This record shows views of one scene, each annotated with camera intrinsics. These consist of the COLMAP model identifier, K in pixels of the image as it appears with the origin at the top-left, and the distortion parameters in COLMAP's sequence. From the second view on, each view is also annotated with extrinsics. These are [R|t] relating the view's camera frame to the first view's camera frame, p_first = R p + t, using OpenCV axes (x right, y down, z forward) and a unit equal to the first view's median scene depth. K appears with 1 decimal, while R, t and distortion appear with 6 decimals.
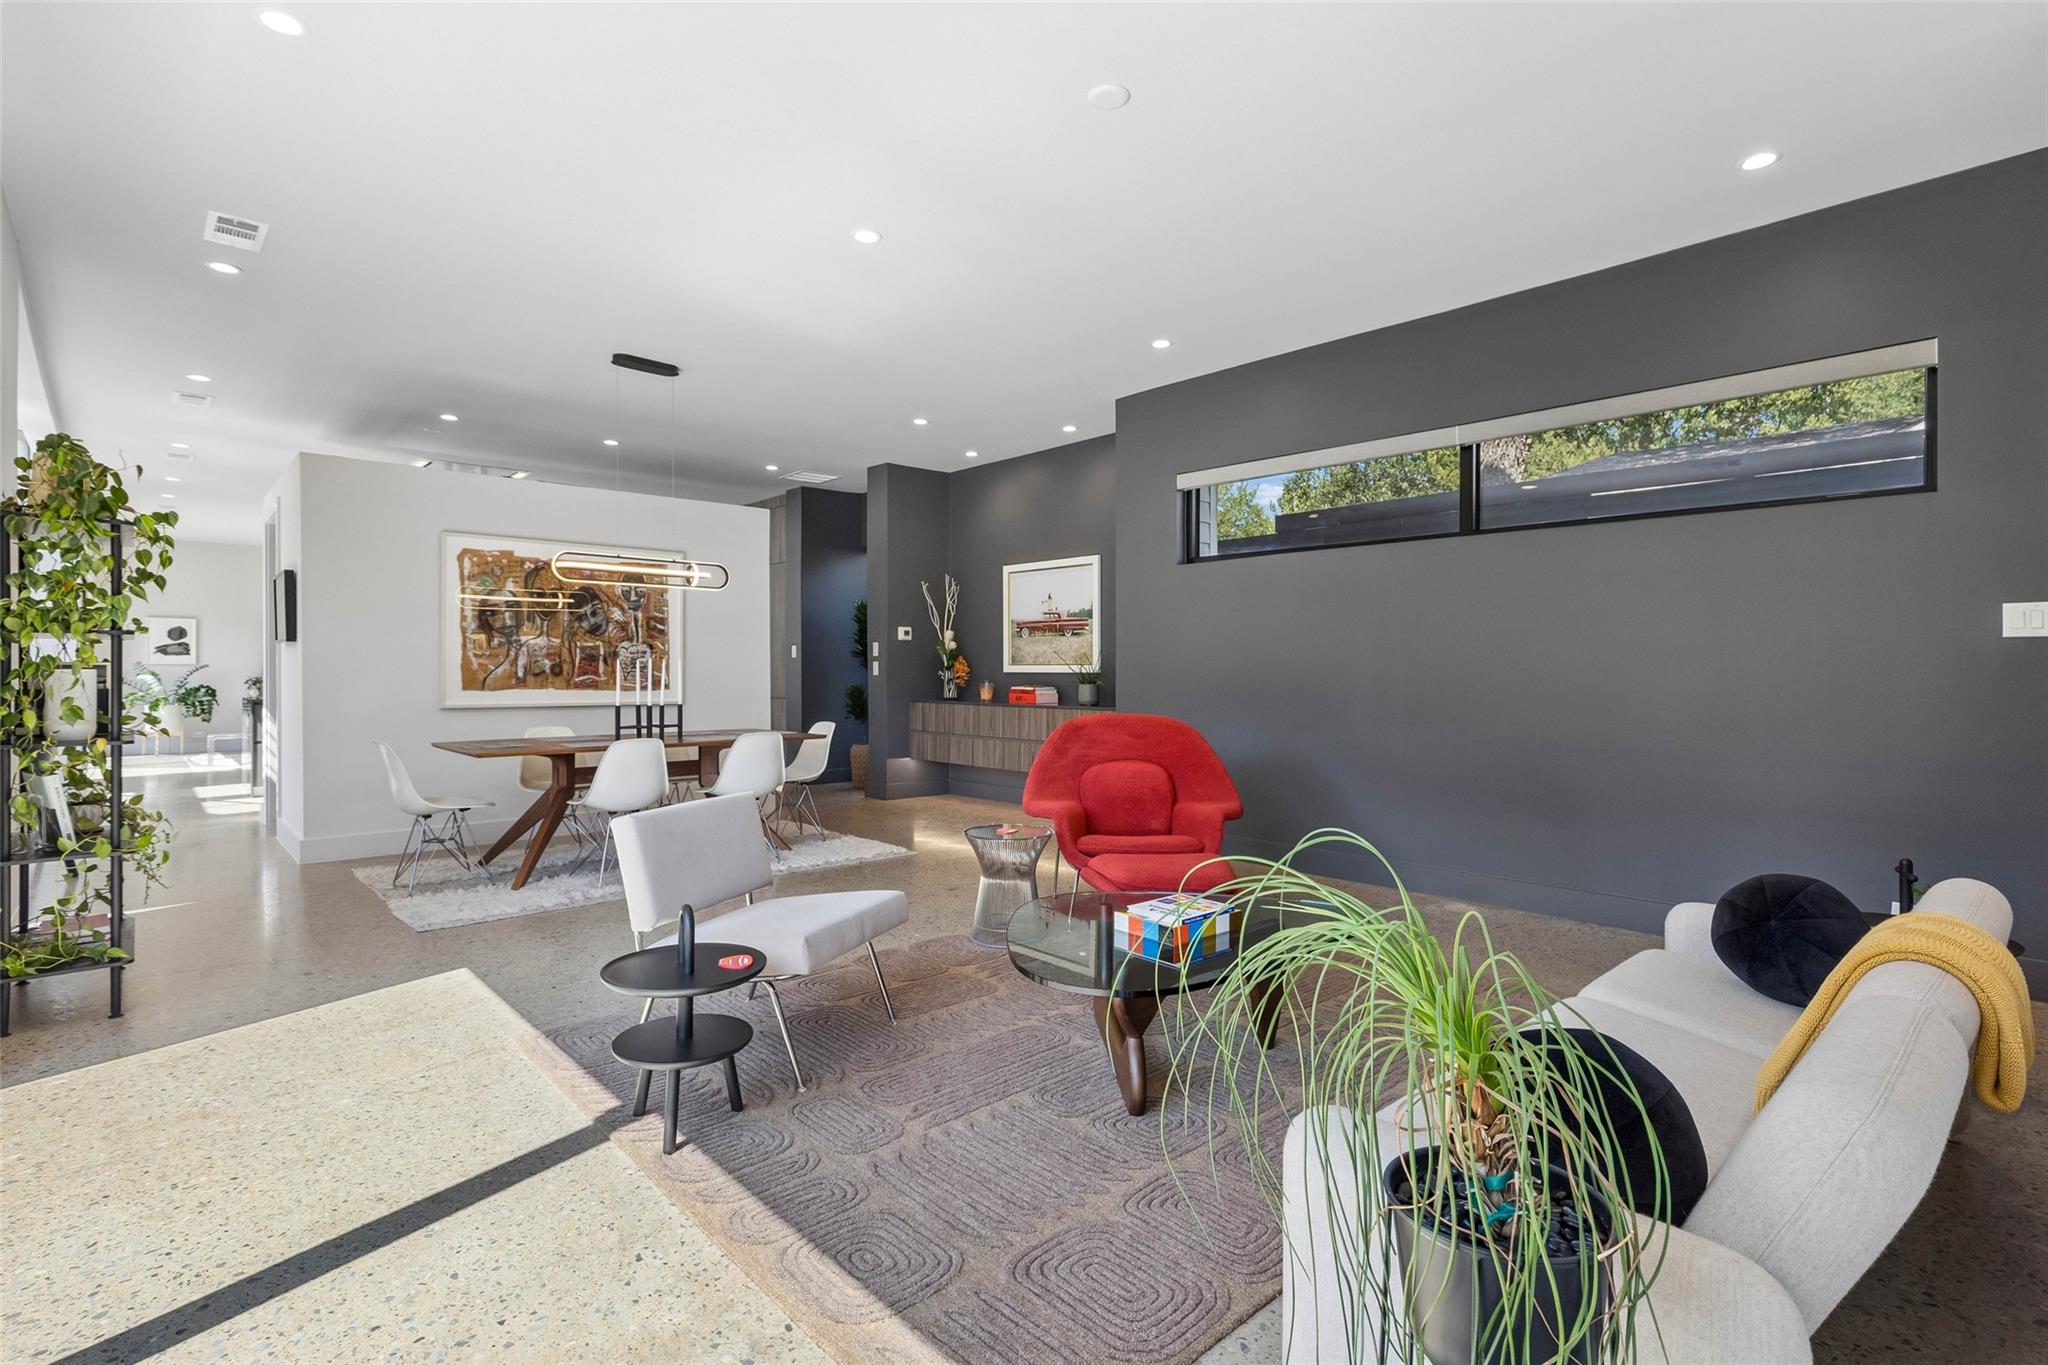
lens RADIAL K [[973.2, 0, 1024.0], [0, 973.2, 673.0], [0, 0, 1]] dist [0.002168, 0.000251]
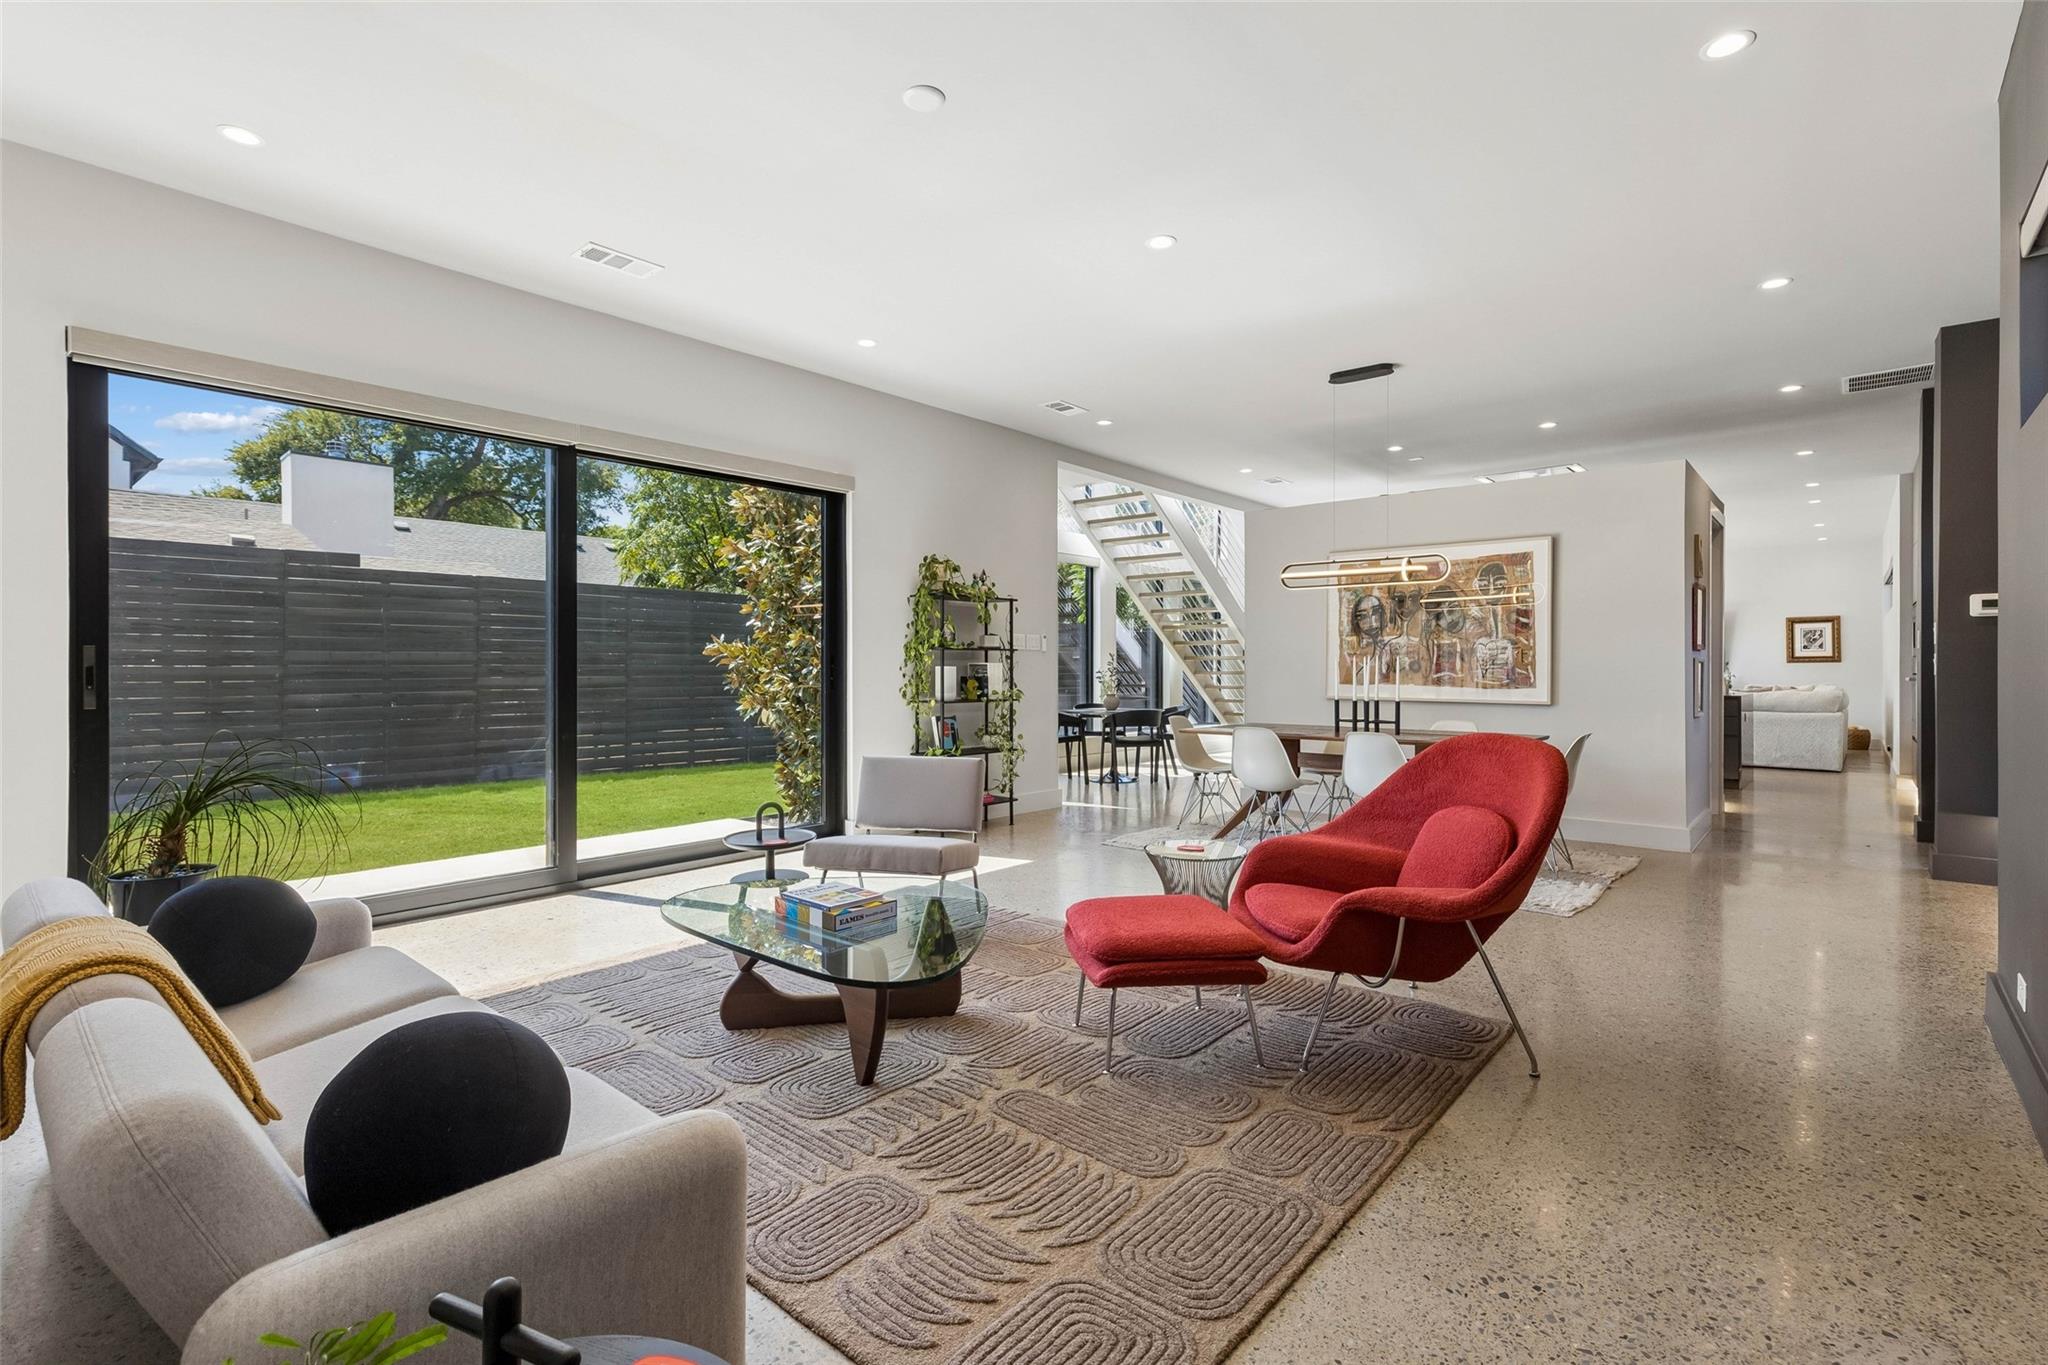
lens RADIAL K [[936.7, 0, 1024.4], [0, 936.7, 674.6], [0, 0, 1]] dist [0.002364, 0.000155]
pose [[0.102124, 0.007431, -0.994744, 0.486331], [-0.004376, 0.999966, 0.007021, 0.000034], [0.994762, 0.003636, 0.102153, 0.459411]]
